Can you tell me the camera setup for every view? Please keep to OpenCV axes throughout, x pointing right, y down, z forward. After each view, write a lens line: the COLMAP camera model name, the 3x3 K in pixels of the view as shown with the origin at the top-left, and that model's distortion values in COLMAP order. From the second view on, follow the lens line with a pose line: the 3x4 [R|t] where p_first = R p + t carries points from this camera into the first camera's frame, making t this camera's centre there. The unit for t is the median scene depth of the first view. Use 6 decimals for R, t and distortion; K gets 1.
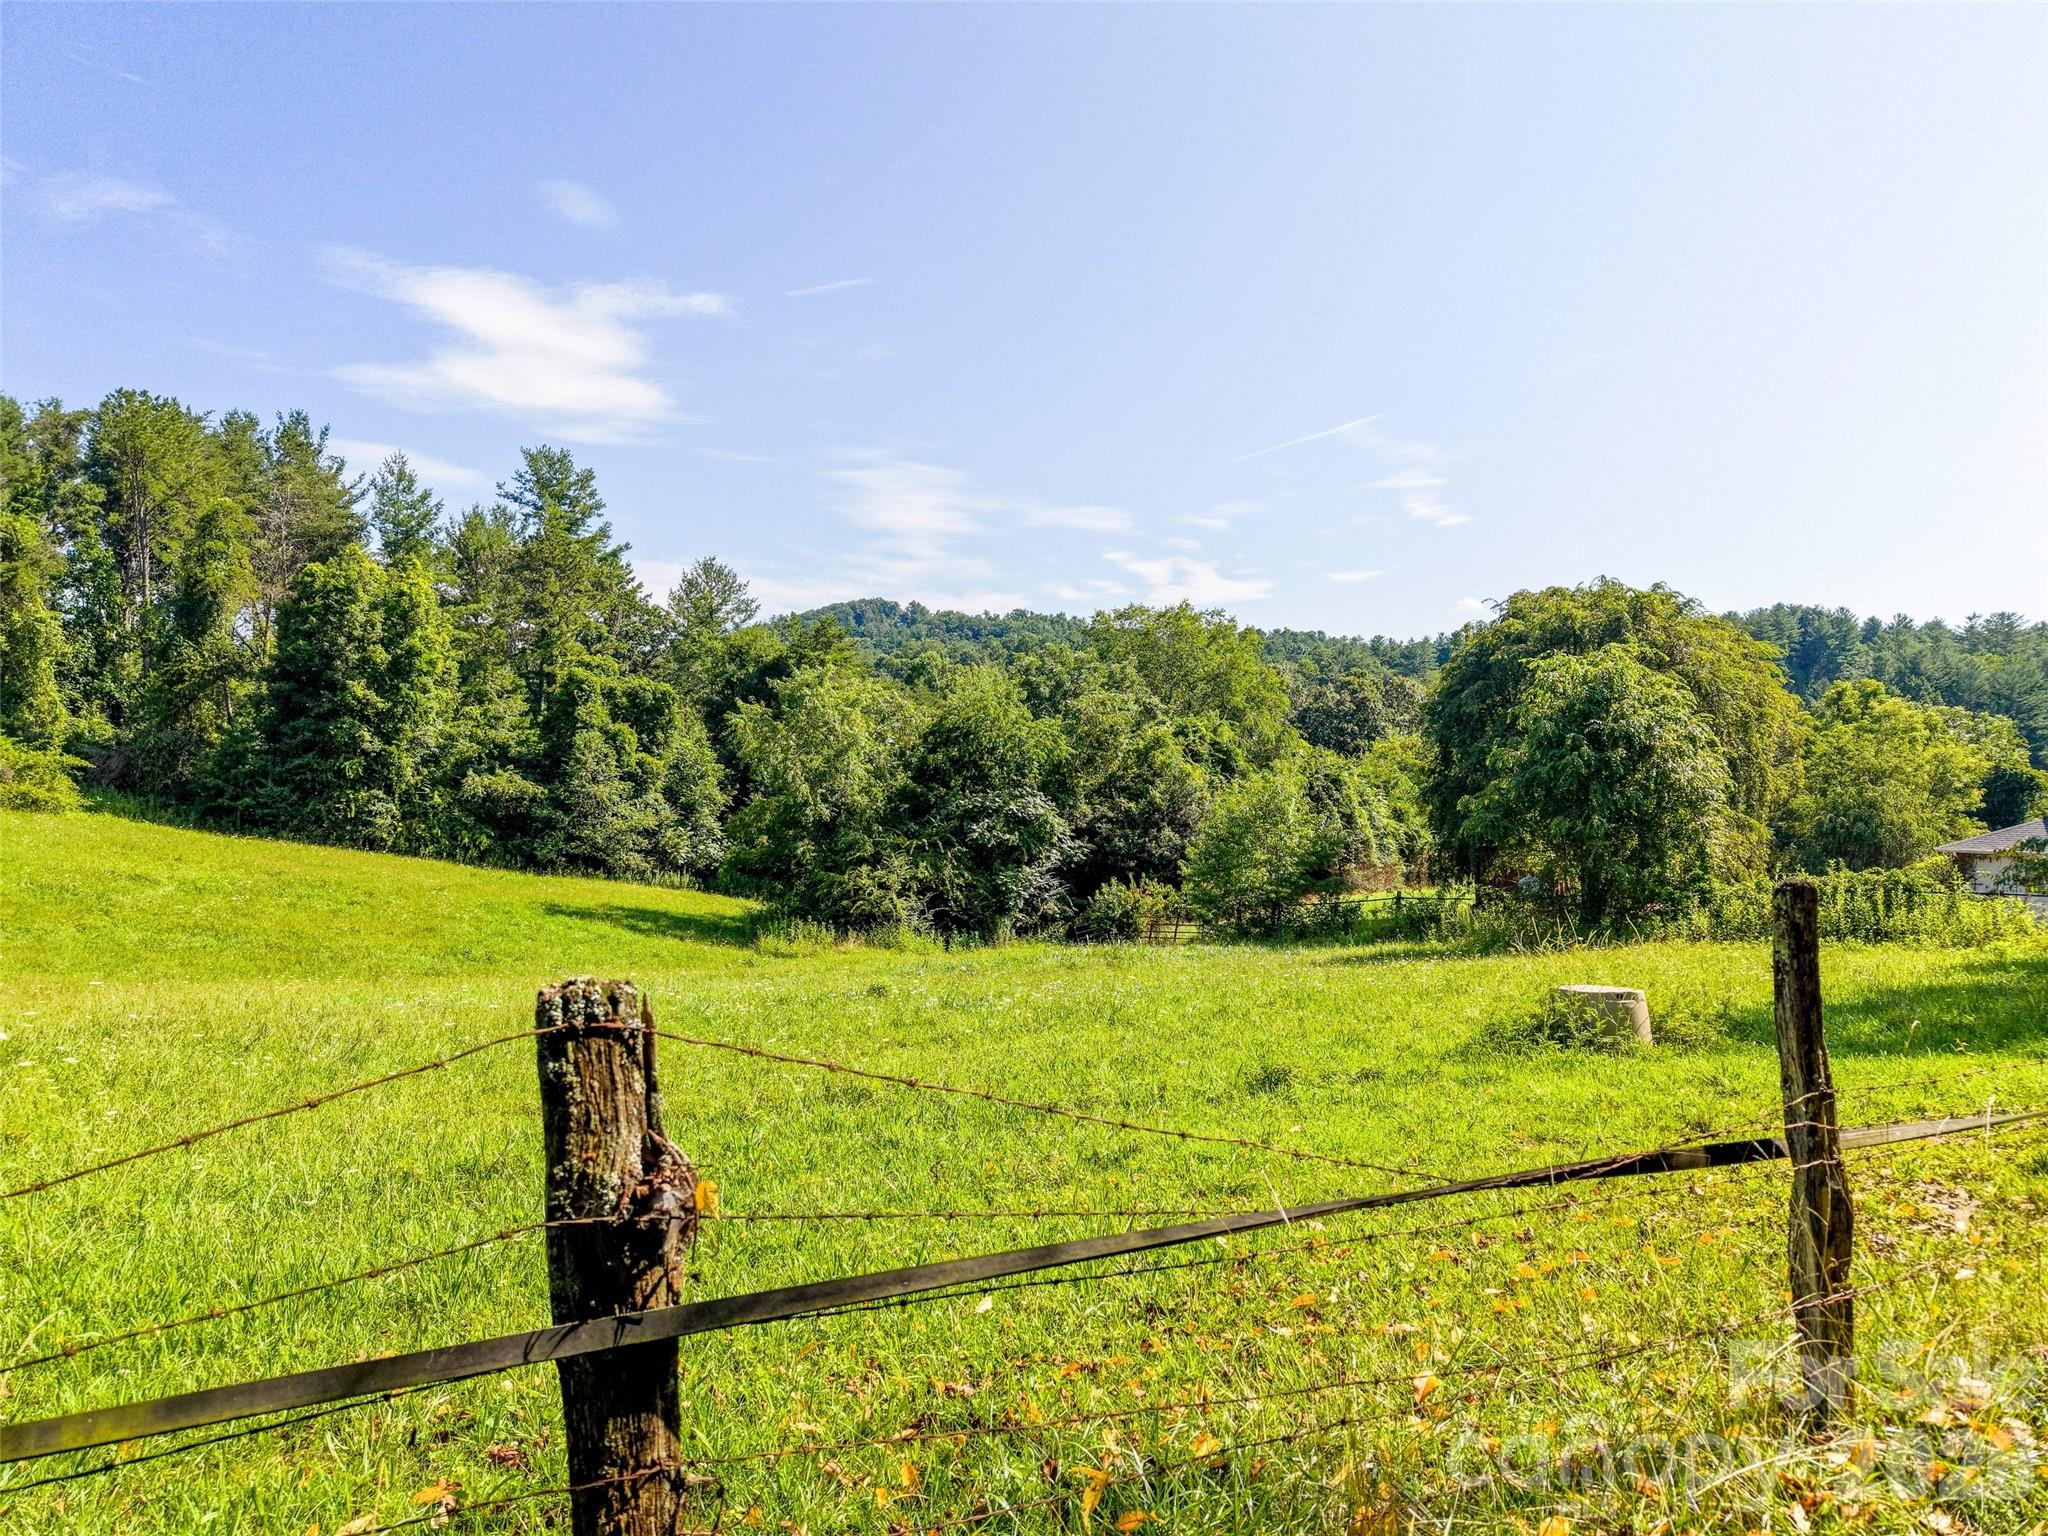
lens RADIAL K [[1380.0, 0, 1022.1], [0, 1380.0, 771.0], [0, 0, 1]] dist [0.028802, -0.028025]
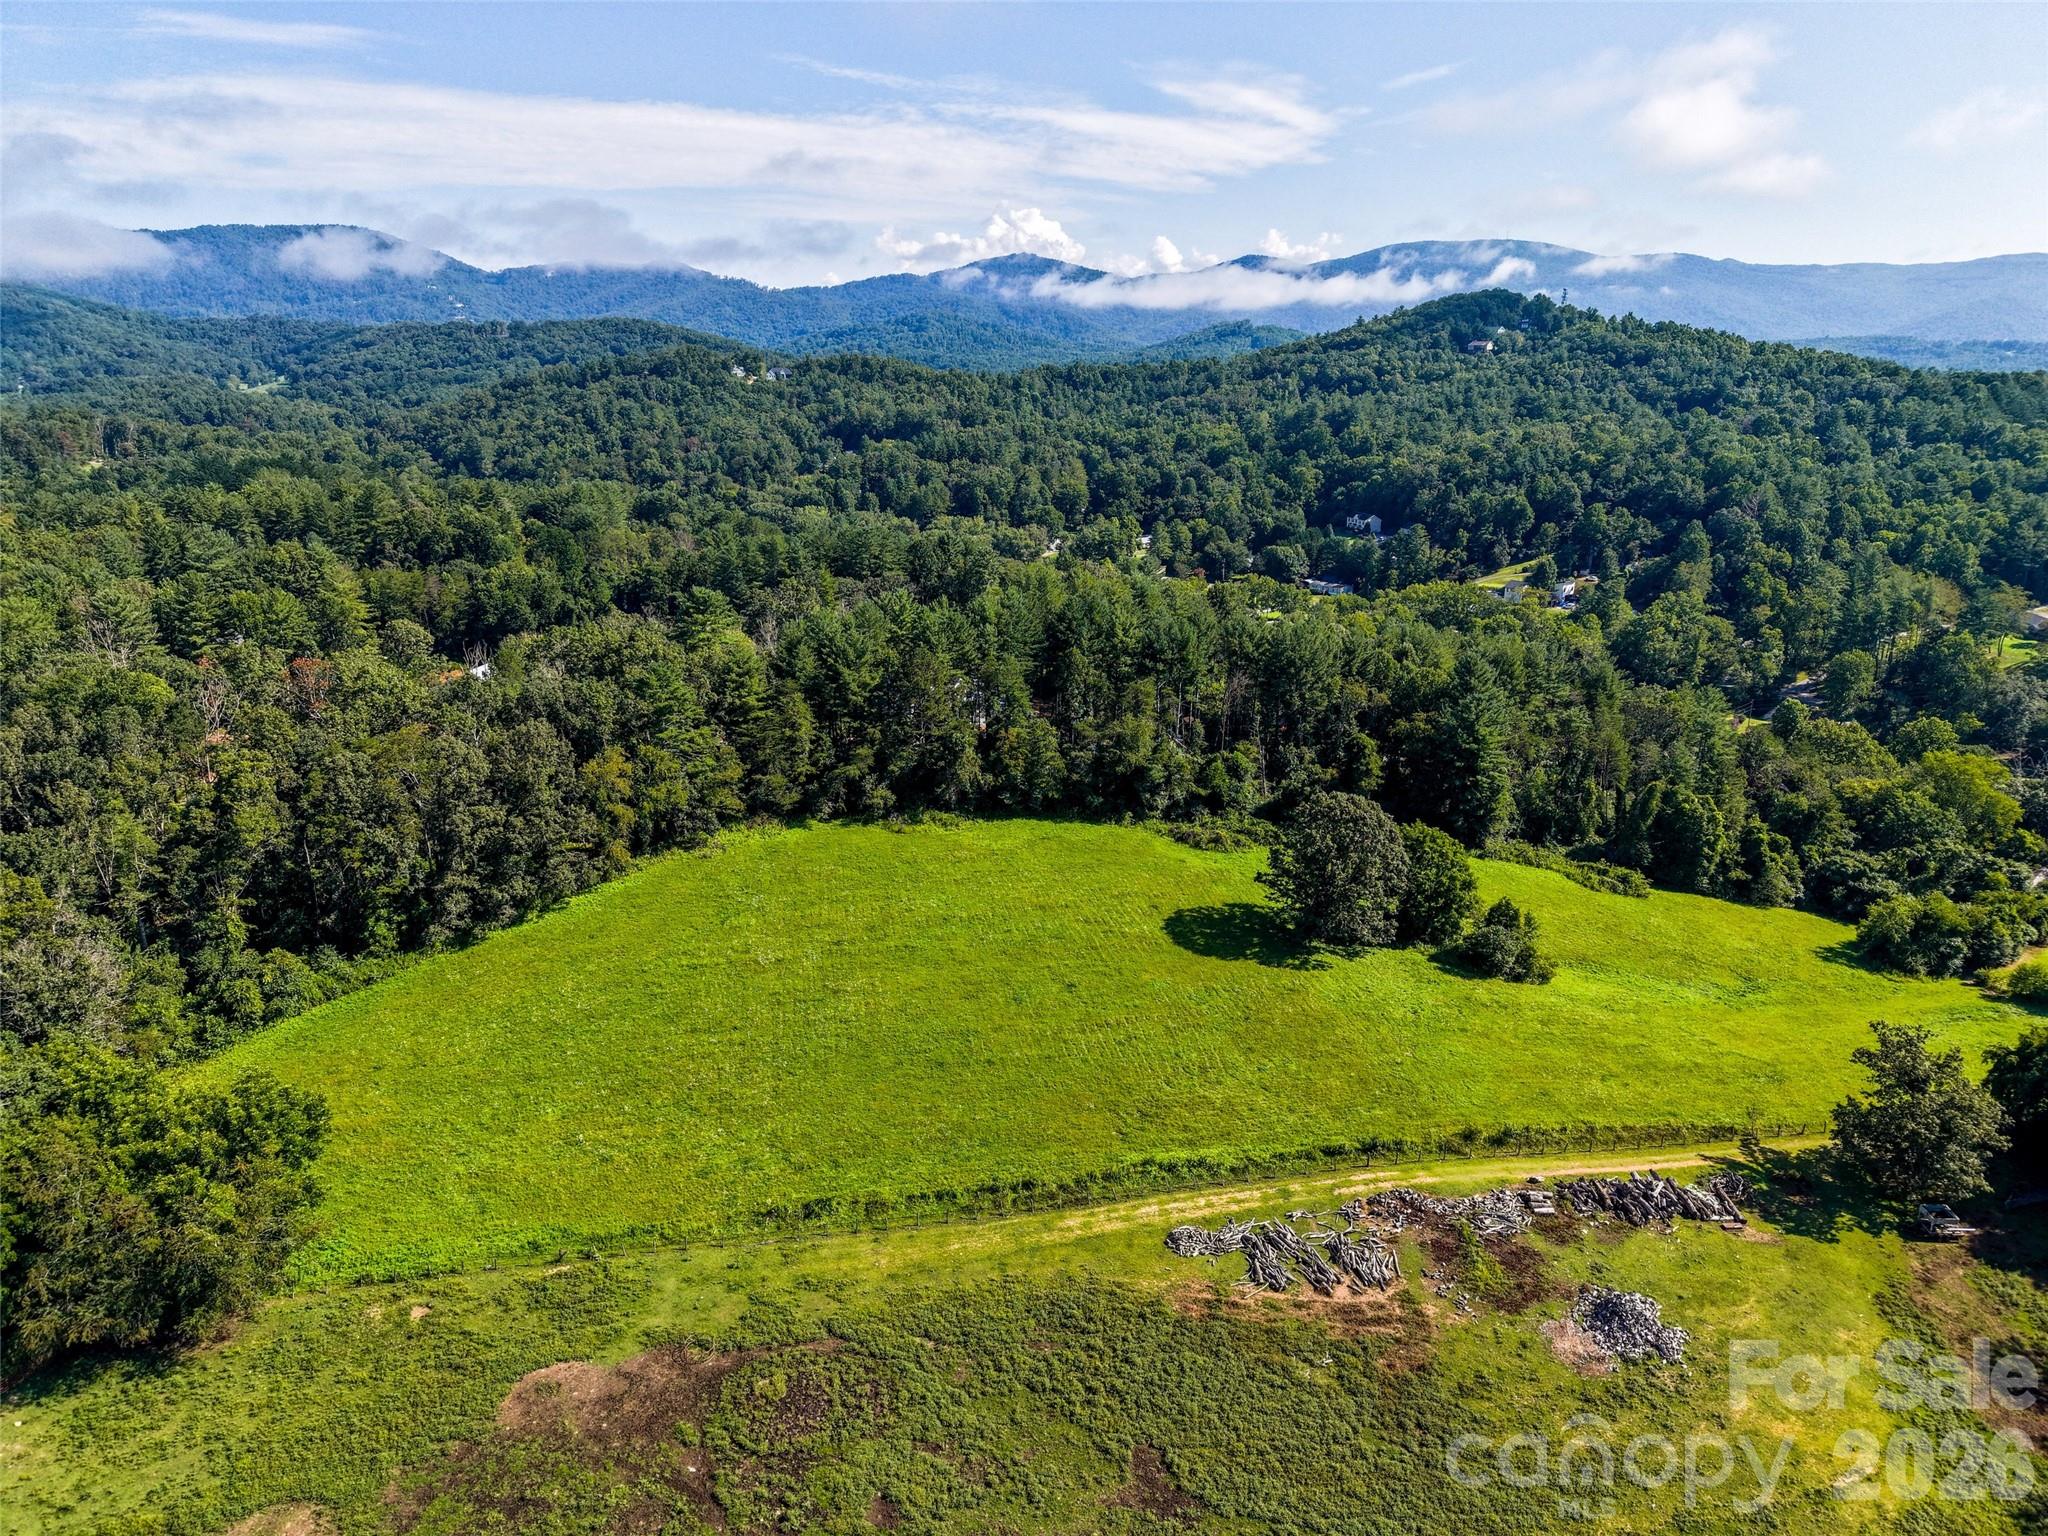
lens RADIAL K [[1380.0, 0, 1022.7], [0, 1380.0, 763.1], [0, 0, 1]] dist [0.028802, -0.028025]
pose [[0.940223, 0.094855, -0.327084, -0.926624], [0.004771, 0.956666, 0.291149, -1.208490], [0.340527, -0.275305, 0.899026, -2.448360]]
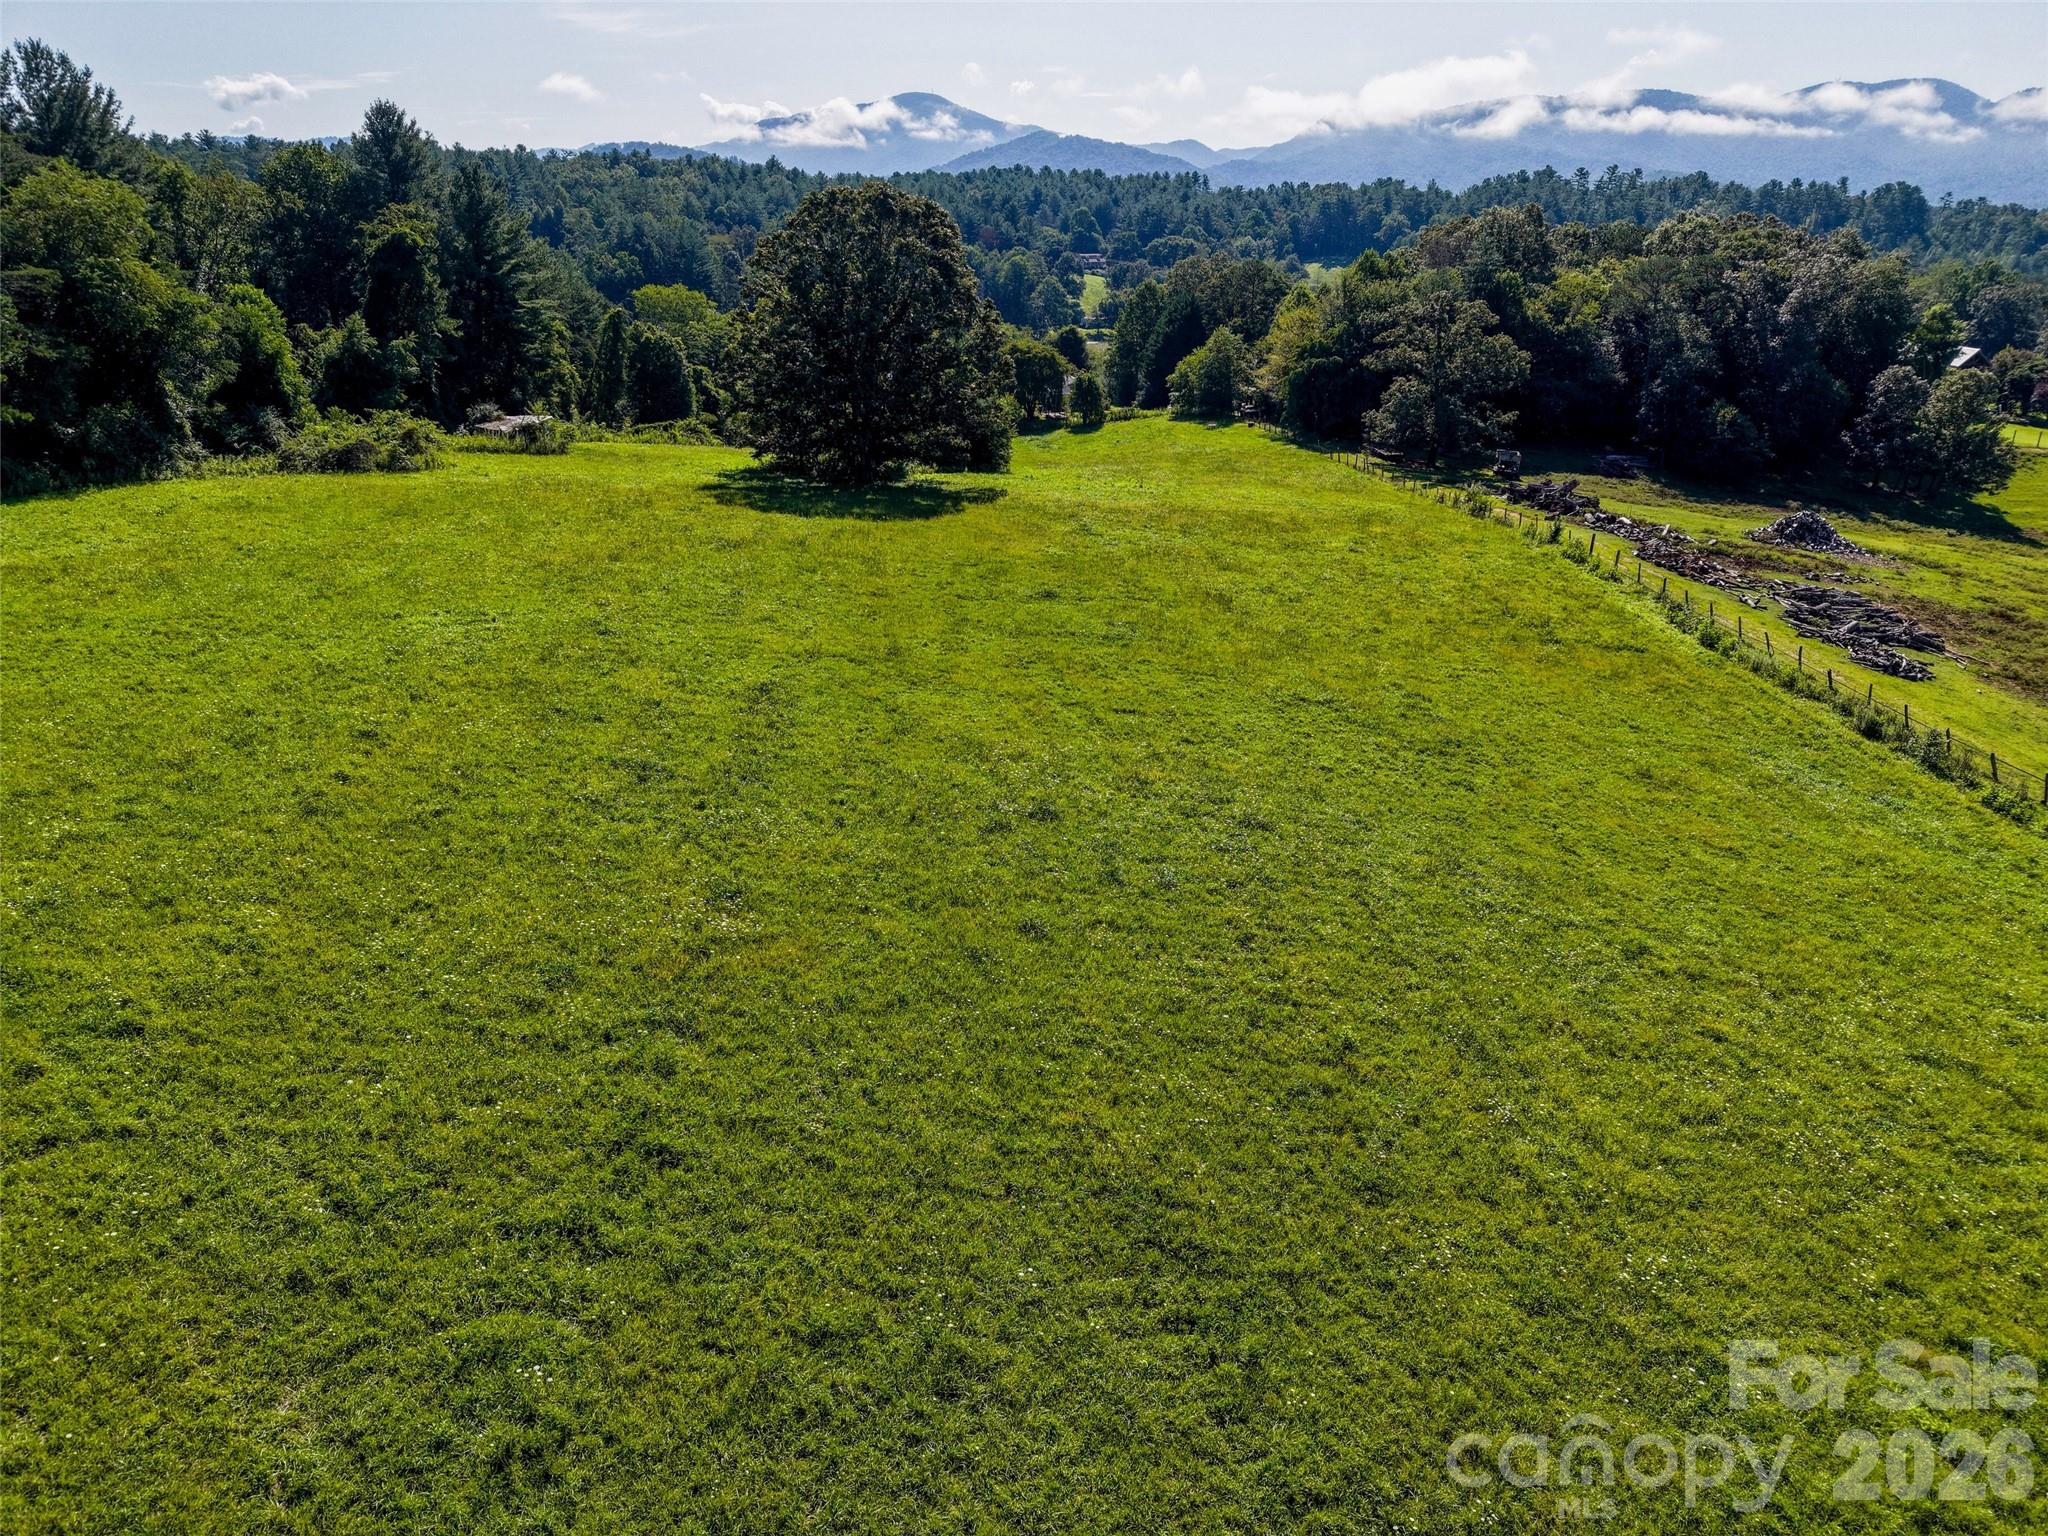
lens RADIAL K [[1380.0, 0, 1014.7], [0, 1380.0, 764.9], [0, 0, 1]] dist [0.028802, -0.028025]
pose [[0.468678, -0.333250, 0.818099, -2.453565], [0.004067, 0.926916, 0.375247, -0.360828], [-0.883360, -0.172543, 0.435780, -0.743625]]
